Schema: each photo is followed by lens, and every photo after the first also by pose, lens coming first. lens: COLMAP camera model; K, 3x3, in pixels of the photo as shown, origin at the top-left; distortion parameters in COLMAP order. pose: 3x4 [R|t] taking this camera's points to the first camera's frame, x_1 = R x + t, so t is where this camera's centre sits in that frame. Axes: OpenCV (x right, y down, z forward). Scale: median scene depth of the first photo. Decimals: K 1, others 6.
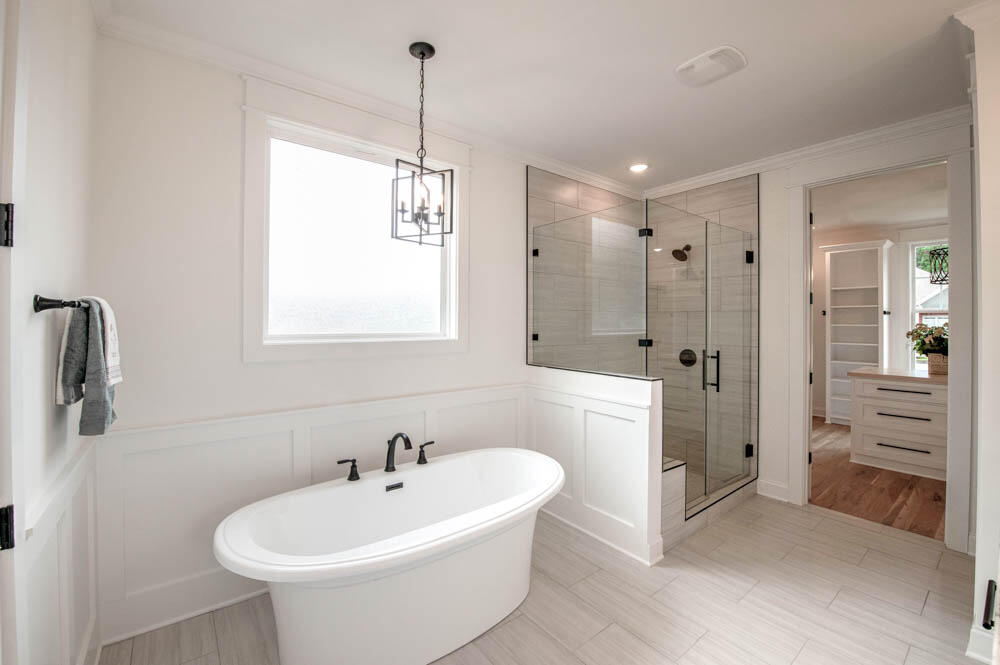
lens RADIAL K [[419.7, 0, 504.1], [0, 419.7, 322.5], [0, 0, 1]] dist [-0.010995, 0.000002]
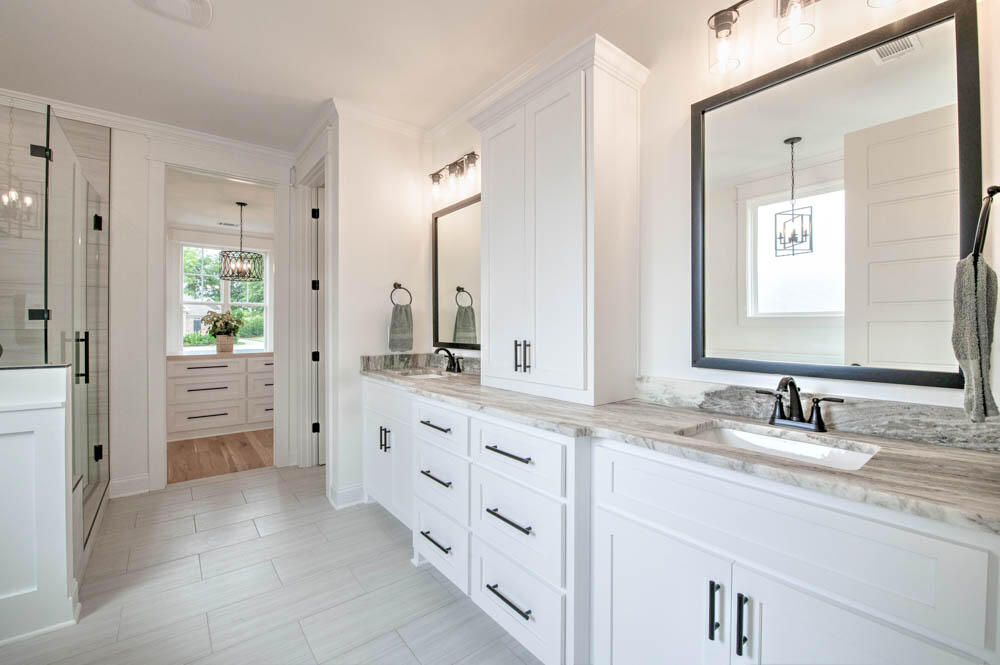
lens RADIAL K [[419.7, 0, 503.5], [0, 419.7, 329.0], [0, 0, 1]] dist [-0.010995, 0.000002]
pose [[0.005321, -0.016057, 0.999857, -0.254025], [0.002124, 0.999869, 0.016045, 0.047315], [-0.999984, 0.002039, 0.005354, 0.186913]]
